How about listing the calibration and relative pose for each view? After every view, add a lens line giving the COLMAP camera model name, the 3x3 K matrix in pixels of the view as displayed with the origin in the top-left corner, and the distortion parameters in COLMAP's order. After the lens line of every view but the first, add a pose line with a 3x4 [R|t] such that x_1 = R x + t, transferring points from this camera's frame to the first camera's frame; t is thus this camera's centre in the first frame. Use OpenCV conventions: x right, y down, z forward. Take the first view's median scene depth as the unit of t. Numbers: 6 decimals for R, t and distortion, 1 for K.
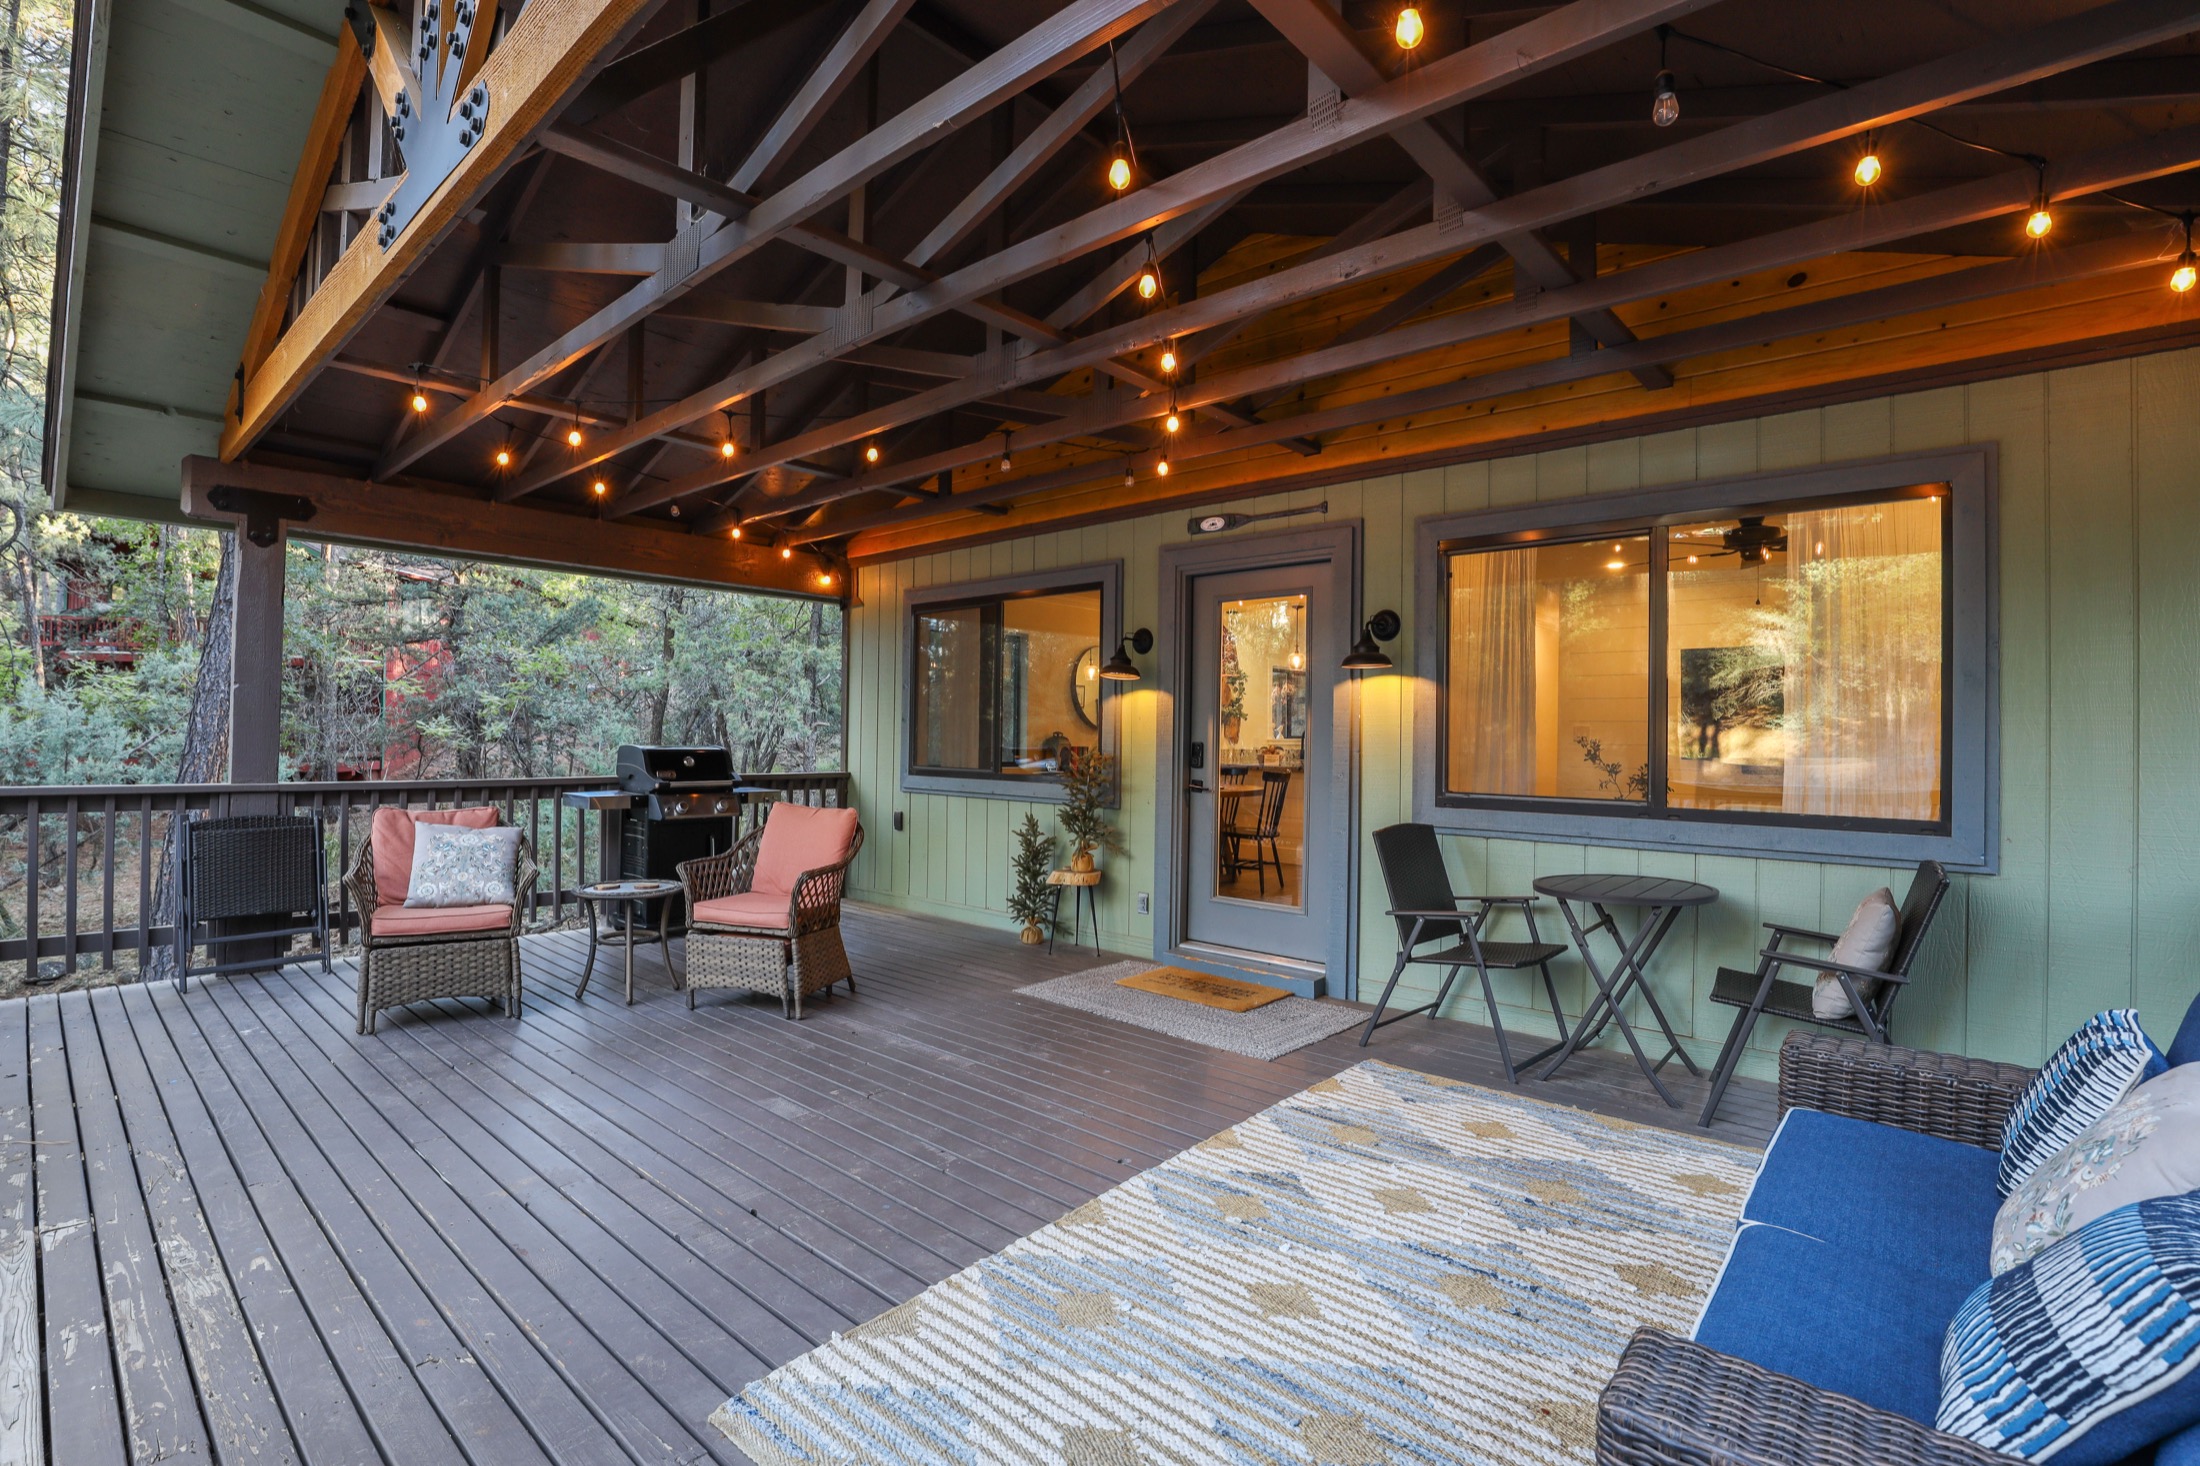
lens RADIAL K [[1005.6, 0, 1106.0], [0, 1005.6, 733.0], [0, 0, 1]] dist [-0.040426, 0.009356]
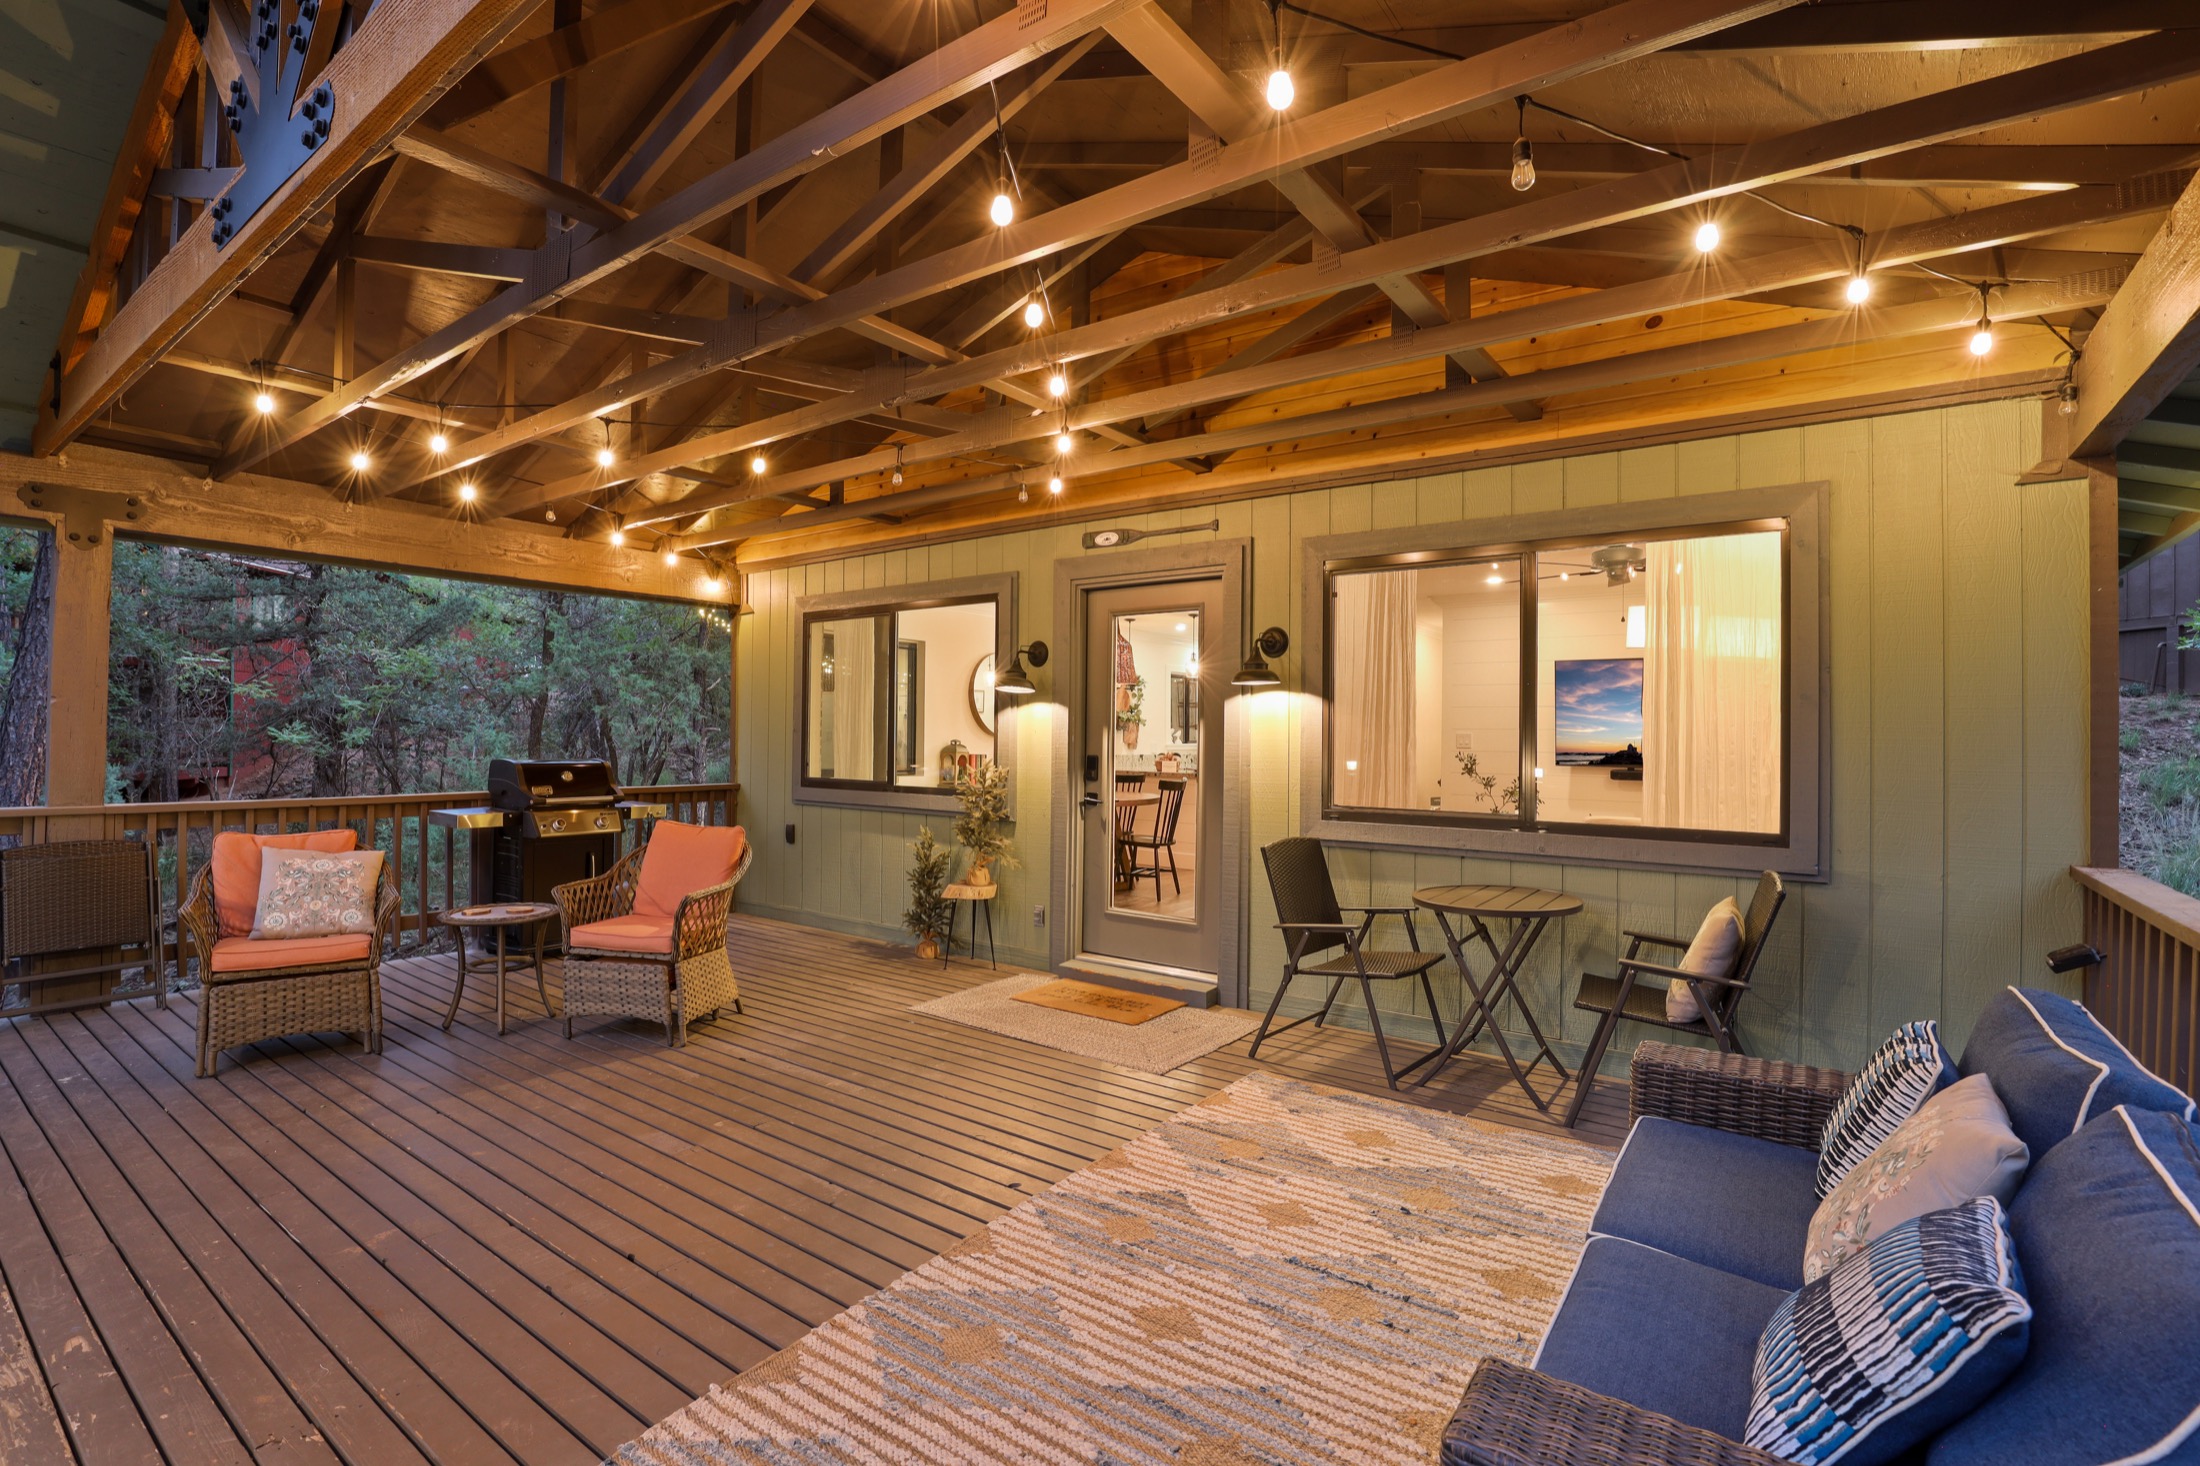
lens RADIAL K [[1005.6, 0, 1106.0], [0, 1005.6, 733.0], [0, 0, 1]] dist [-0.040426, 0.009356]
pose [[0.995345, -0.002947, 0.096332, 0.015293], [0.002876, 0.999995, 0.000881, -0.027872], [-0.096335, -0.000600, 0.995349, -0.006800]]
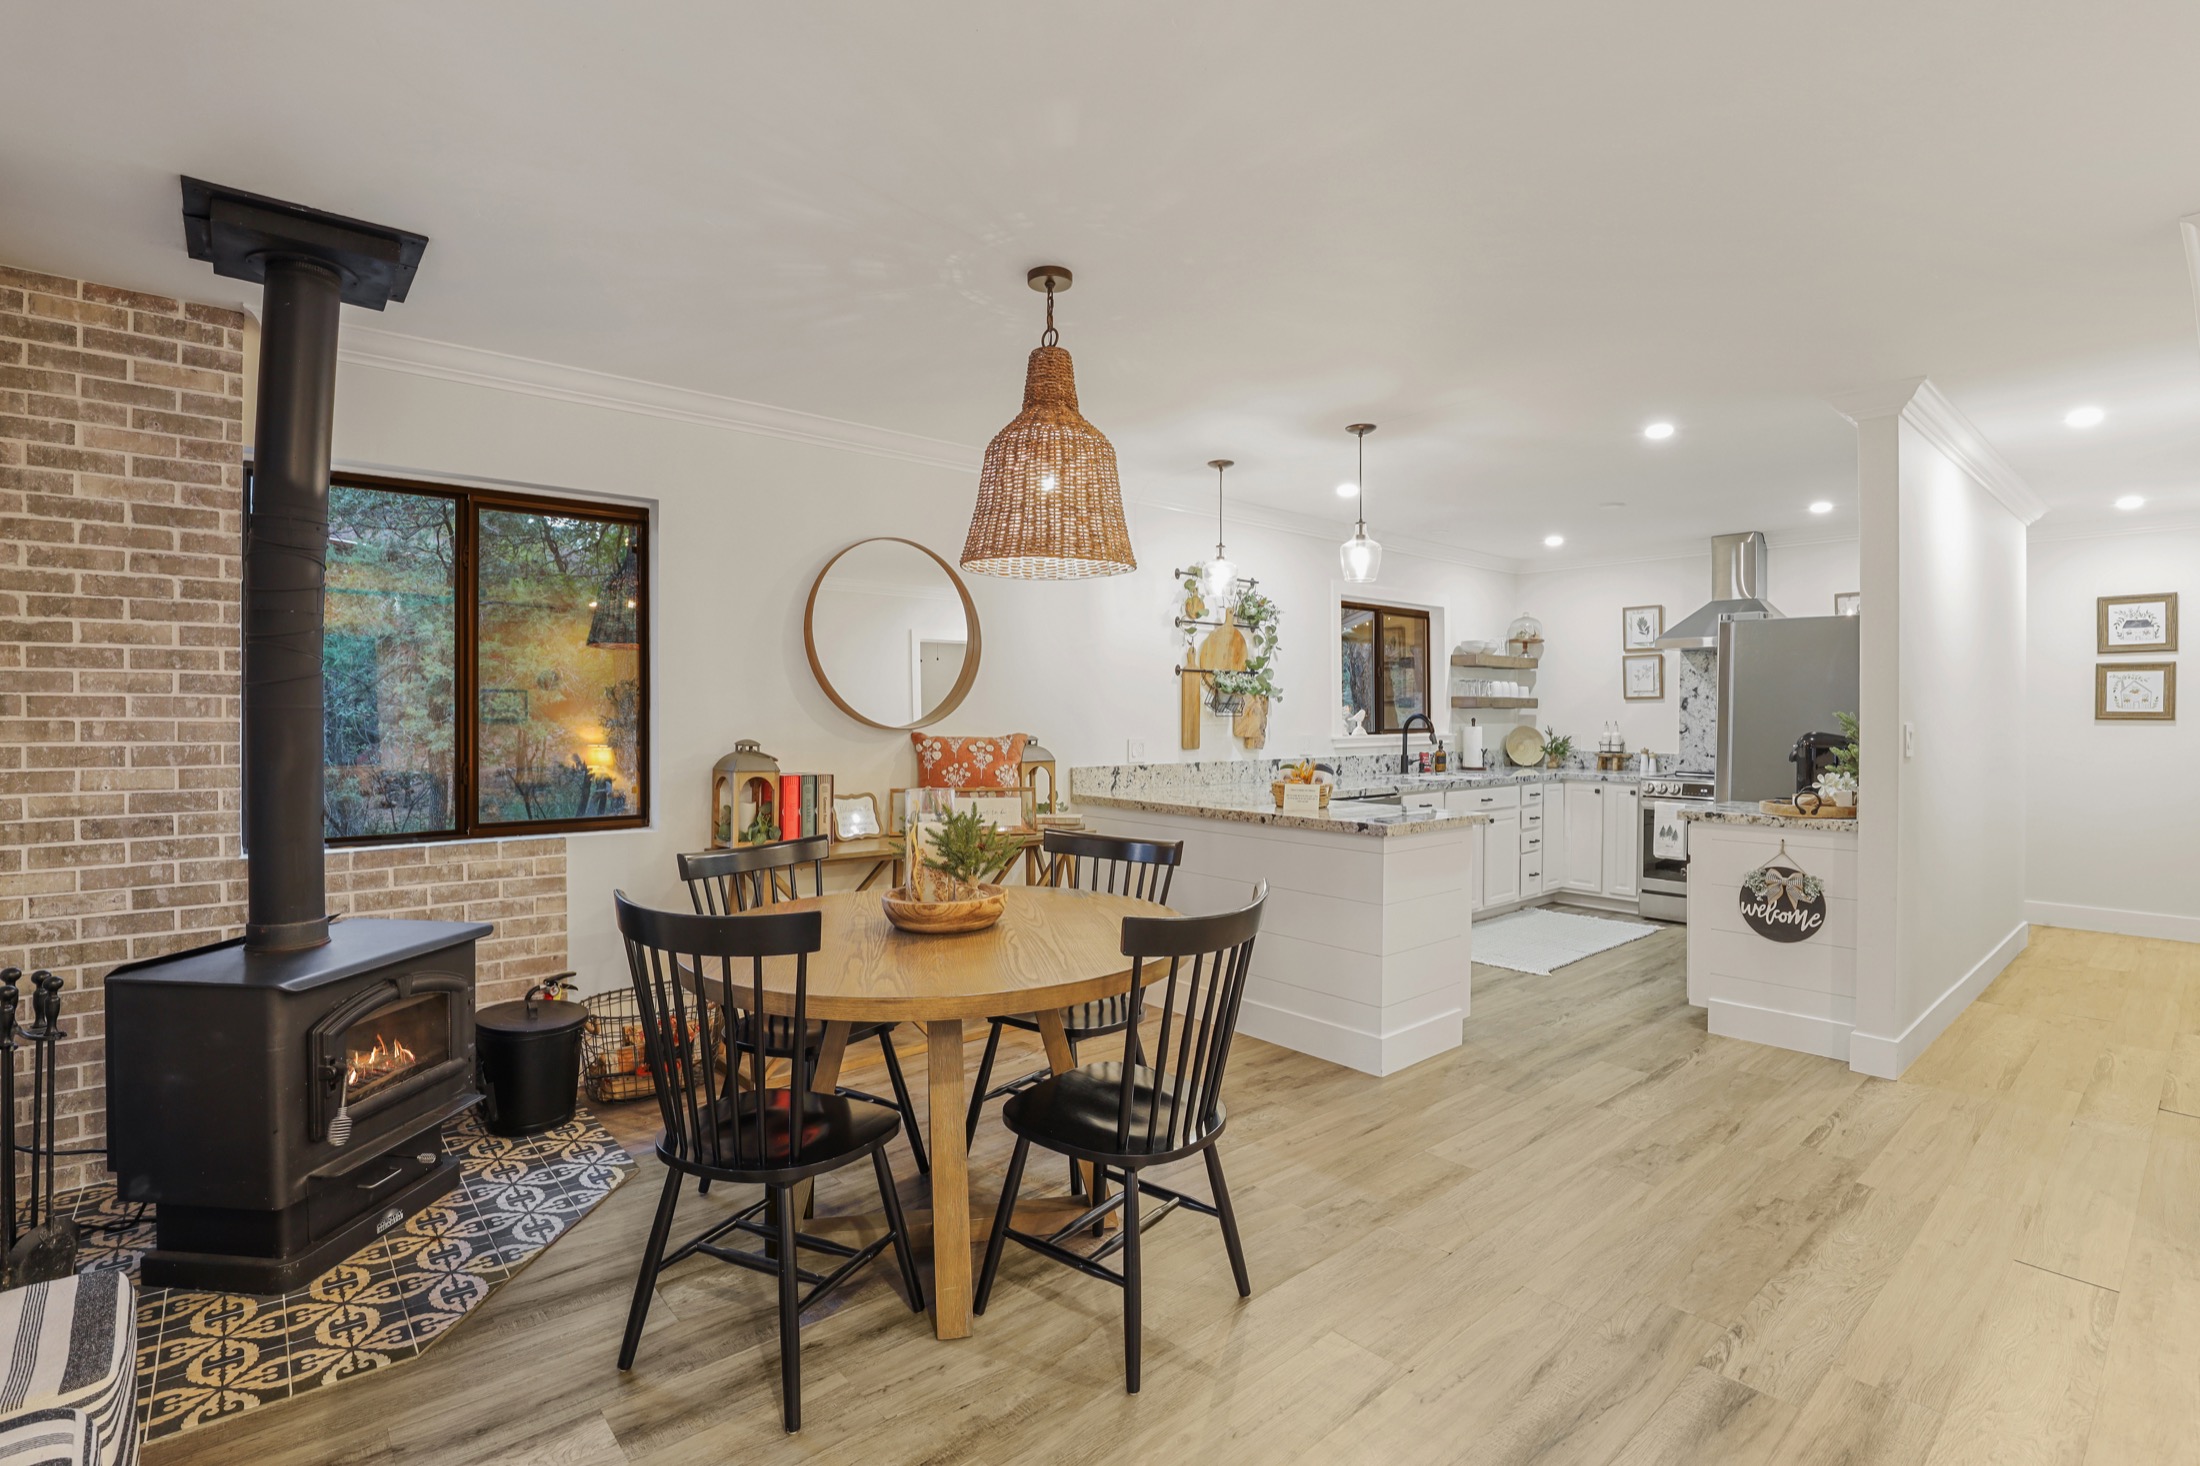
lens RADIAL K [[1005.6, 0, 1106.0], [0, 1005.6, 733.0], [0, 0, 1]] dist [-0.040426, 0.009356]
pose [[0.991227, -0.012904, -0.131543, 0.480036], [0.015122, 0.999760, 0.015876, -0.026839], [0.131306, -0.017726, 0.991183, 1.978780]]
